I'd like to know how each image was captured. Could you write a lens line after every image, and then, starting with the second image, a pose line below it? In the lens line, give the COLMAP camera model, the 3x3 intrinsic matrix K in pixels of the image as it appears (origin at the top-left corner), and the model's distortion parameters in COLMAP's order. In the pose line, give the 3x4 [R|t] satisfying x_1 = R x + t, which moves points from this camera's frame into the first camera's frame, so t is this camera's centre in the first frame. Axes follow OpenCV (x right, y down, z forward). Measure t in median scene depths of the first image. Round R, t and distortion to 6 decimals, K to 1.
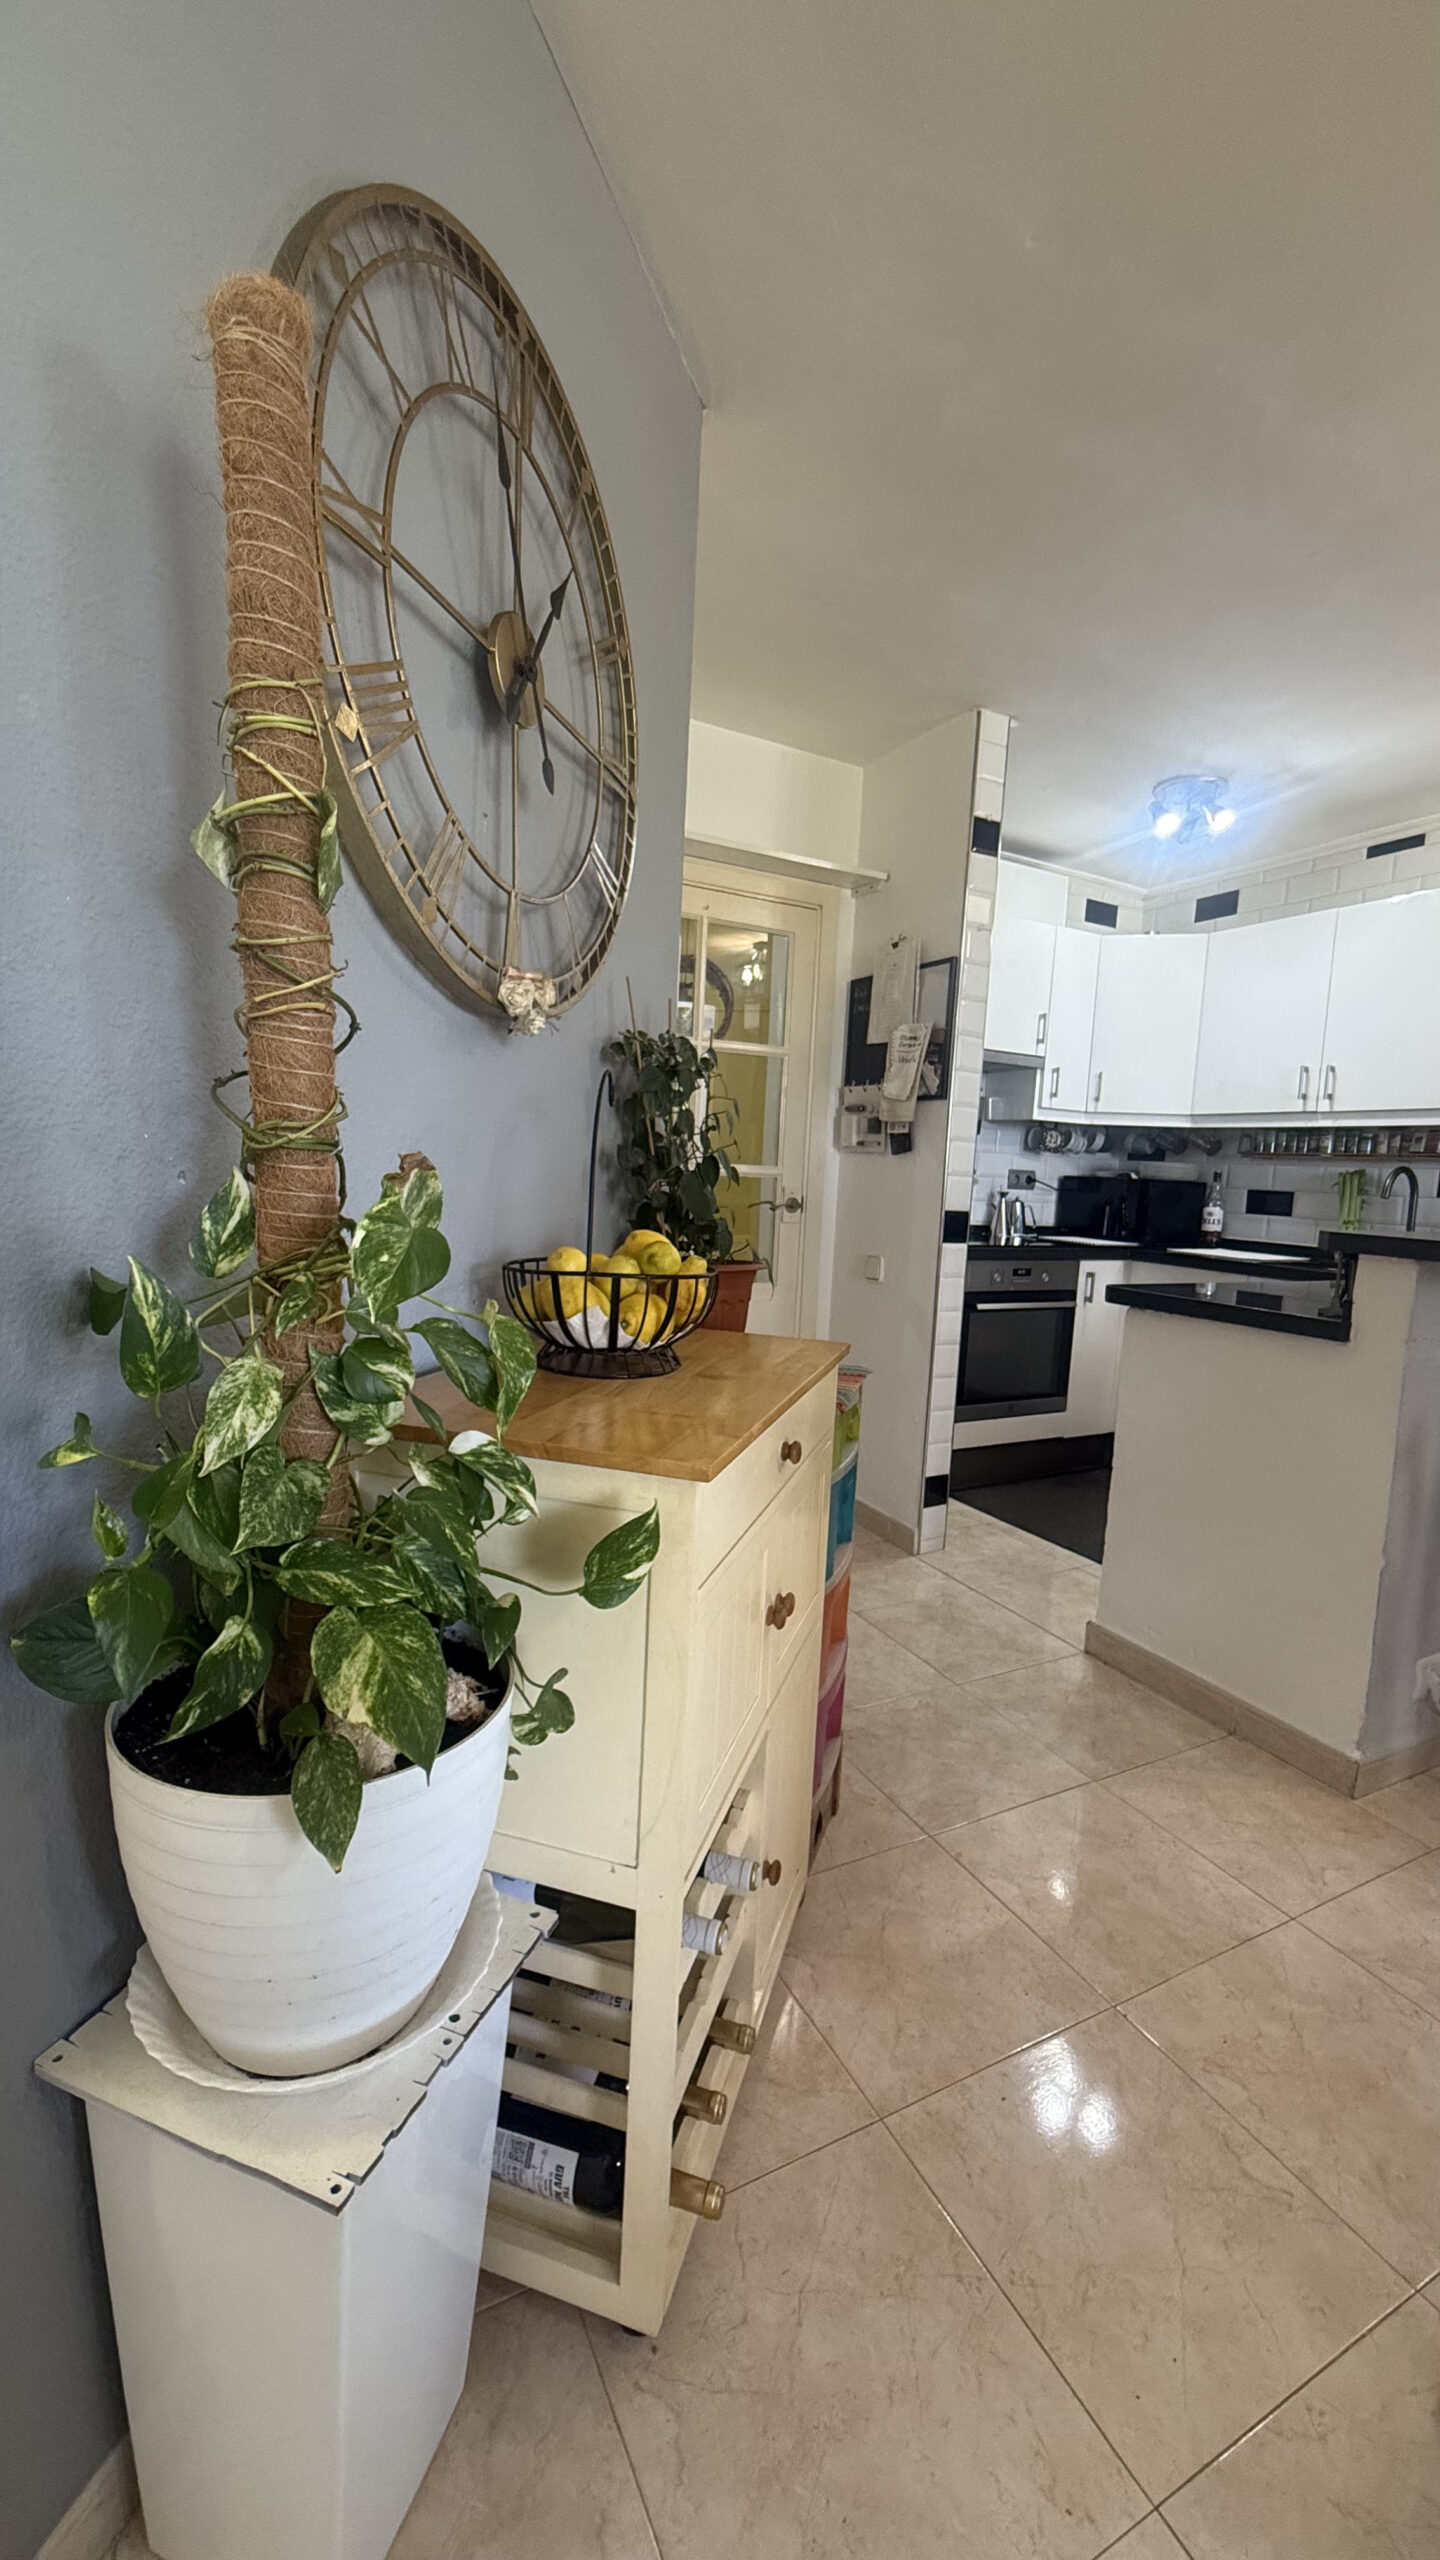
lens RADIAL K [[1018.4, 0, 717.3], [0, 1018.4, 1283.0], [0, 0, 1]] dist [0.001417, 0.000180]
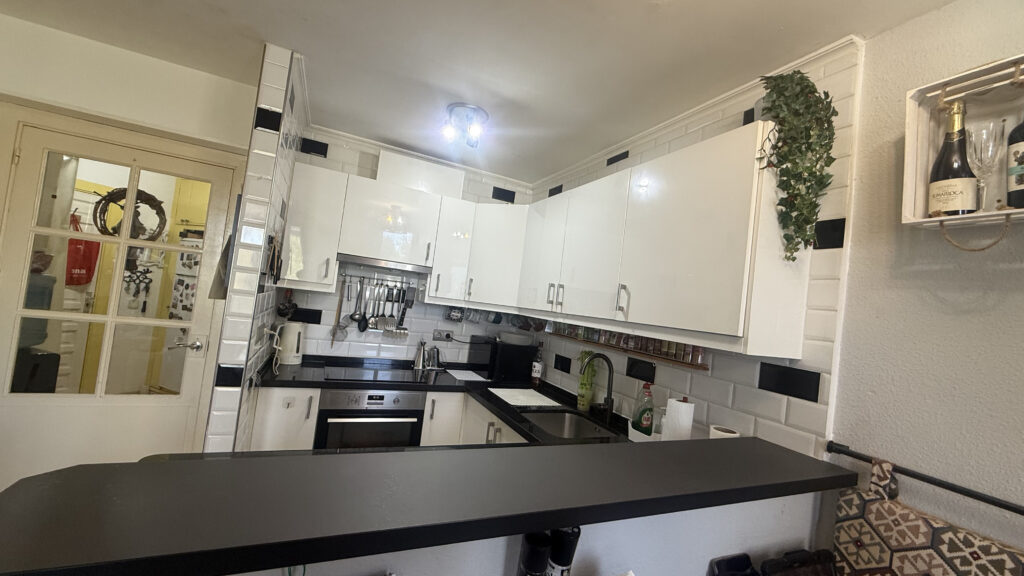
lens RADIAL K [[407.4, 0, 511.3], [0, 407.4, 286.4], [0, 0, 1]] dist [0.001417, 0.000180]
pose [[0.994989, 0.072615, -0.068733, 0.491875], [-0.082921, 0.983394, -0.161434, -0.088200], [0.055869, 0.166324, 0.984487, 0.325531]]
